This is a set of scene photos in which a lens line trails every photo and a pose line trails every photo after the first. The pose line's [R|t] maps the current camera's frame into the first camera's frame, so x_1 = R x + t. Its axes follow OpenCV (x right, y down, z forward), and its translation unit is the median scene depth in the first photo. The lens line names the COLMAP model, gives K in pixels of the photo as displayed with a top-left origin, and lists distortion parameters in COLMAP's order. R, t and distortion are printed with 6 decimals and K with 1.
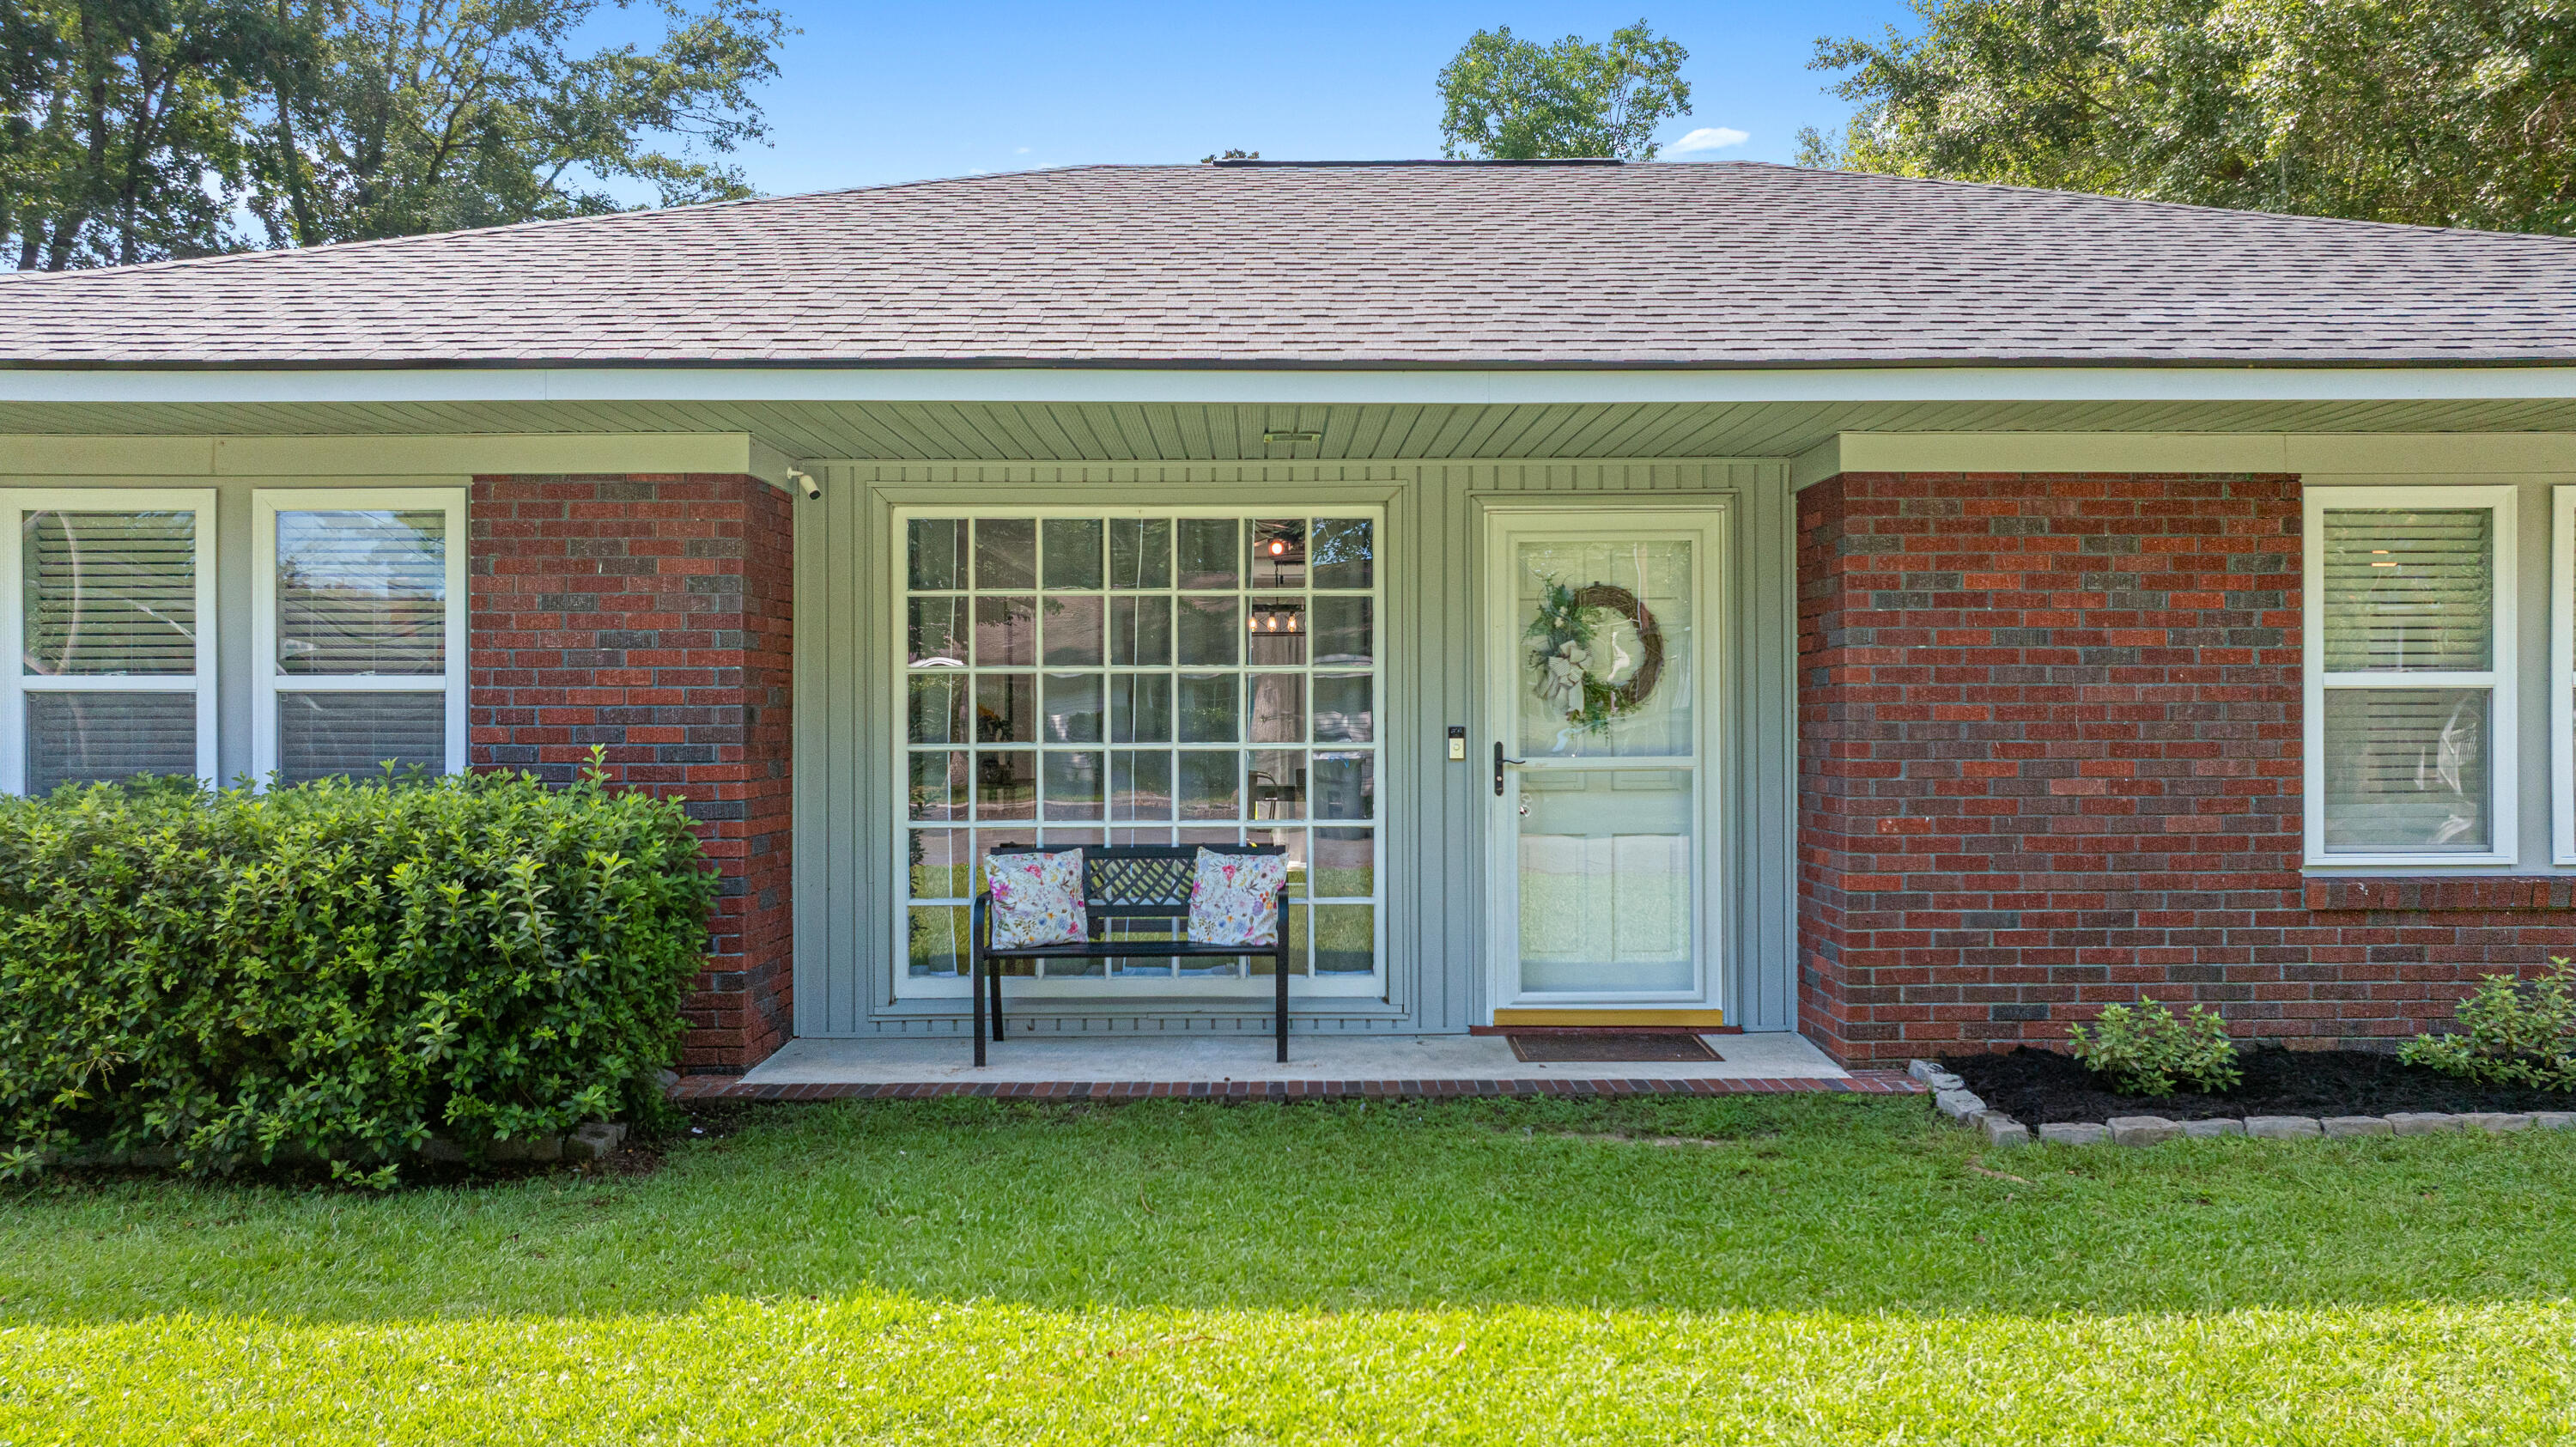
lens RADIAL K [[1834.1, 0, 1297.2], [0, 1834.1, 730.1], [0, 0, 1]] dist [-0.022774, -0.001130]
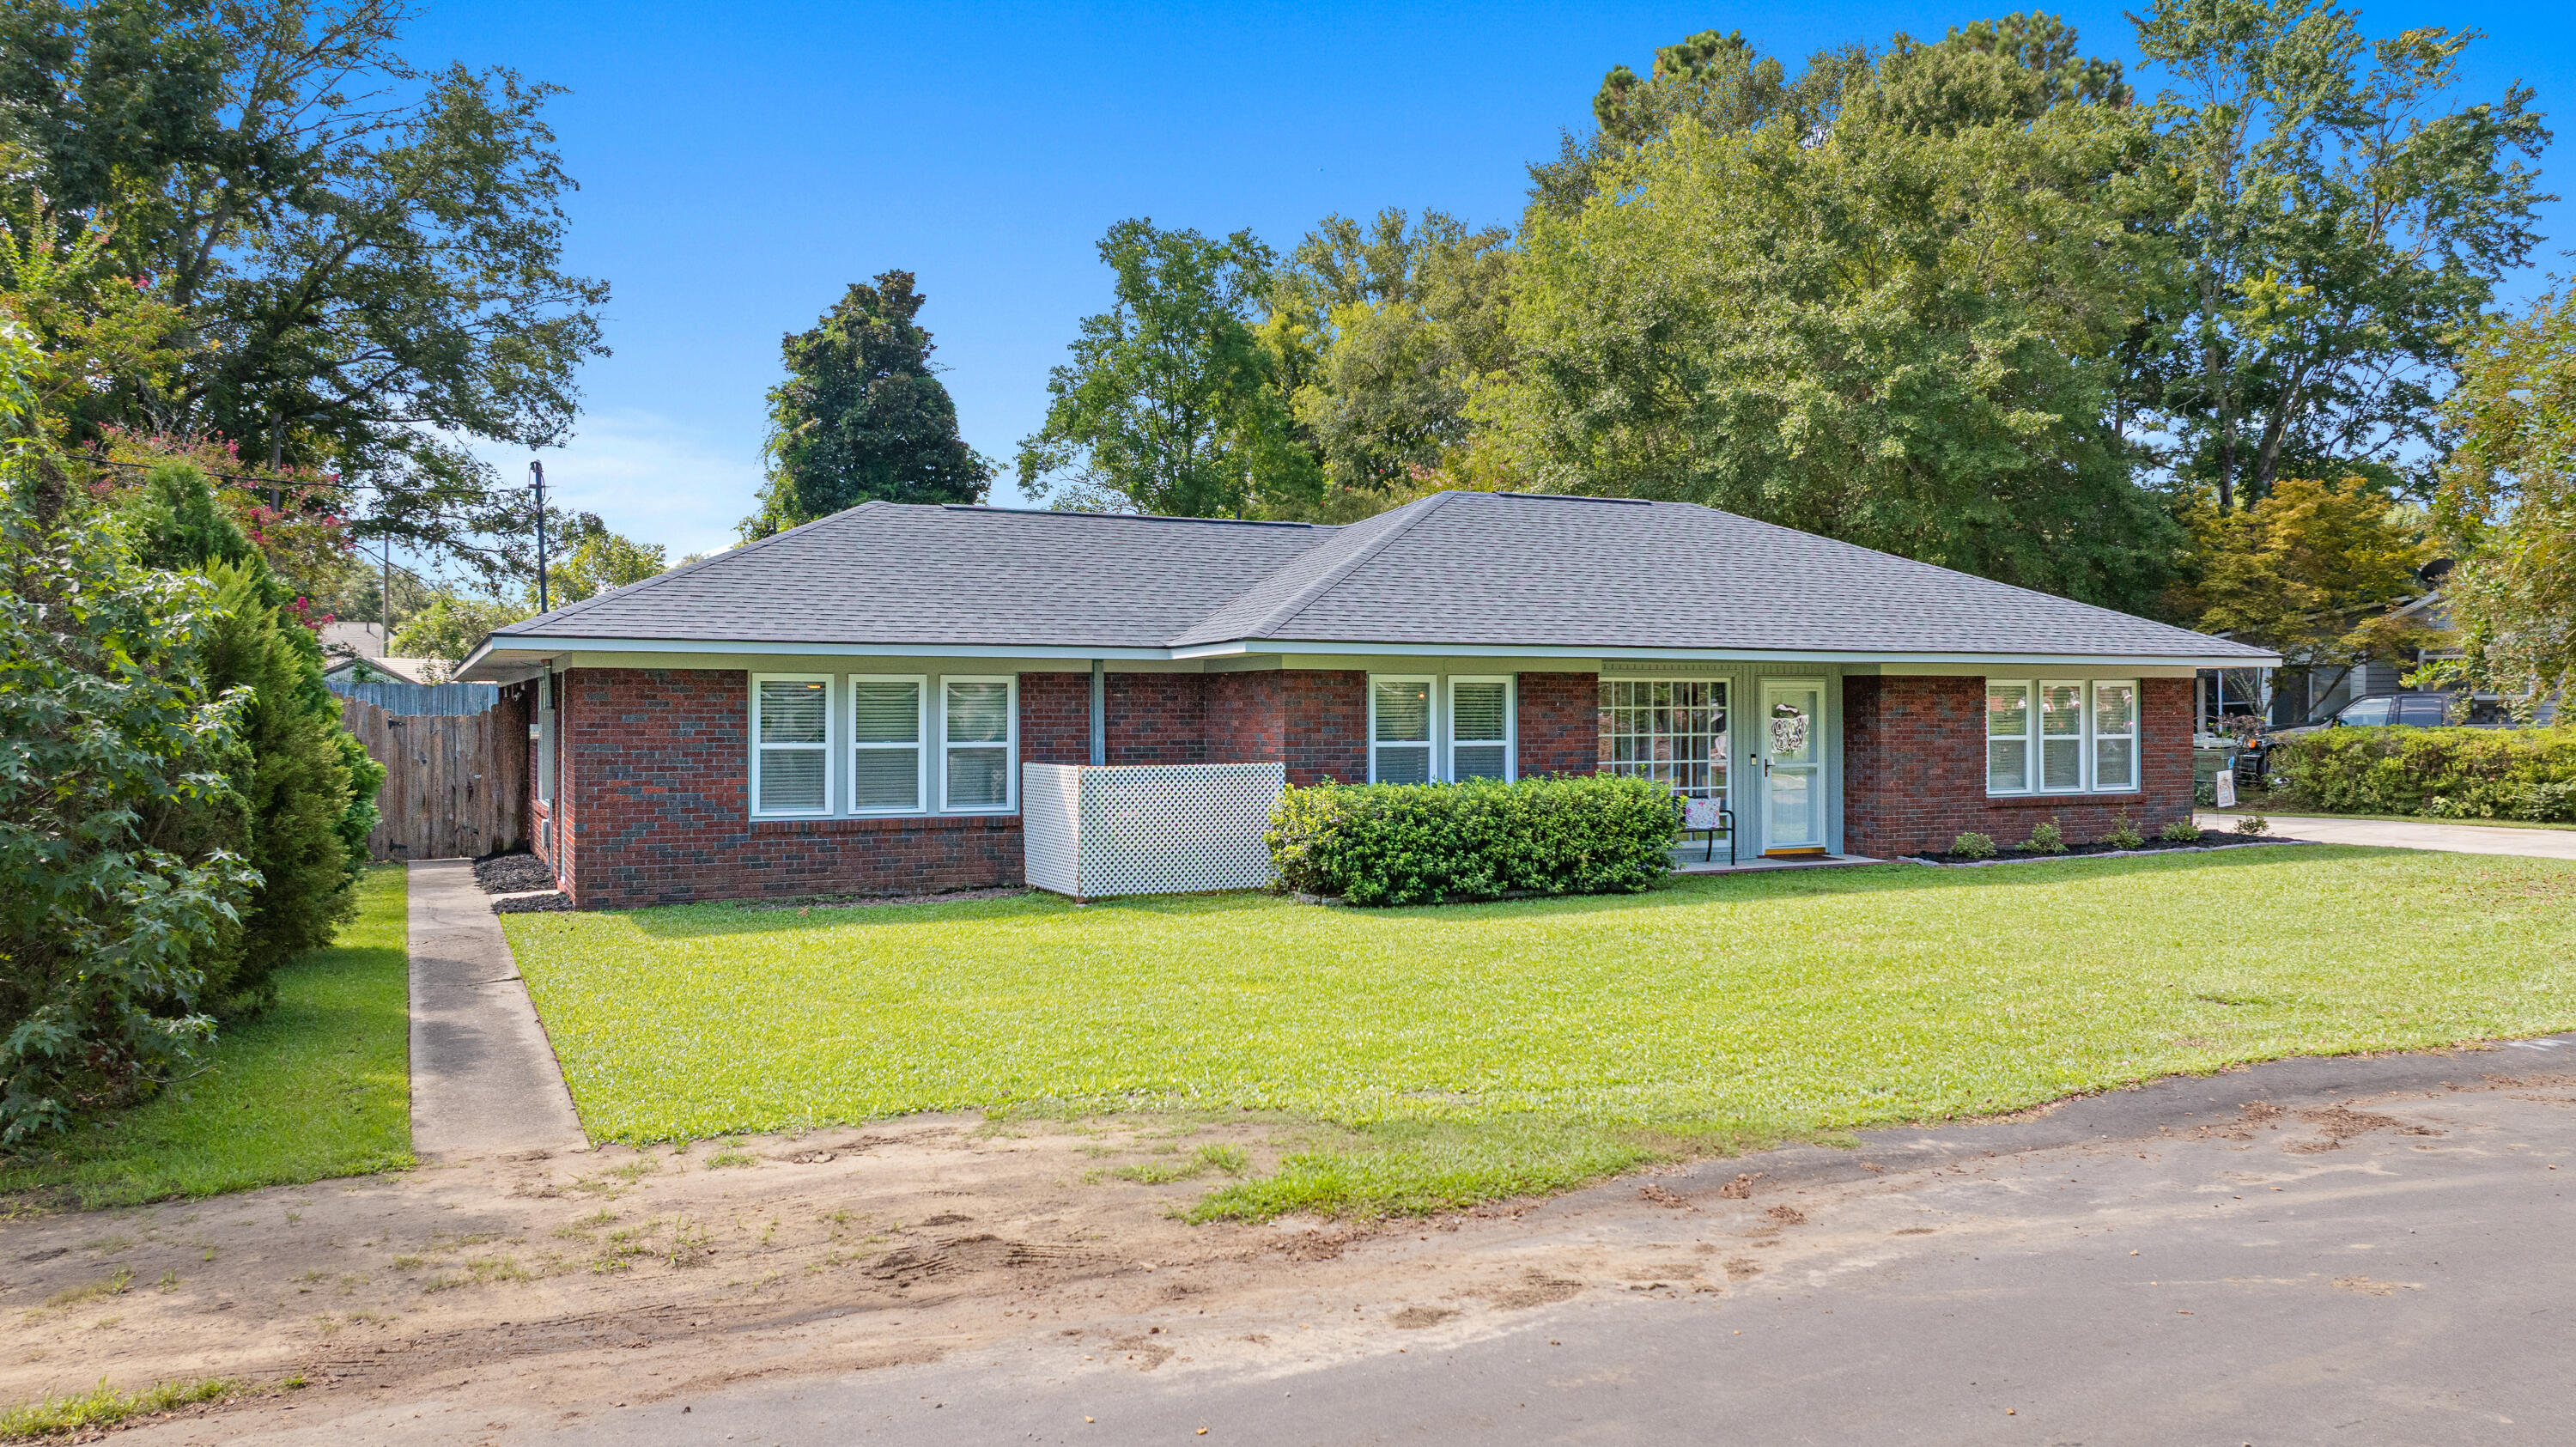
lens RADIAL K [[1887.2, 0, 1303.2], [0, 1887.2, 718.3], [0, 0, 1]] dist [0.010505, 0.002842]
pose [[0.895815, -0.001138, 0.444425, -1.929681], [0.003078, 0.999989, -0.003644, -0.050639], [-0.444416, 0.004632, 0.895809, -1.413173]]
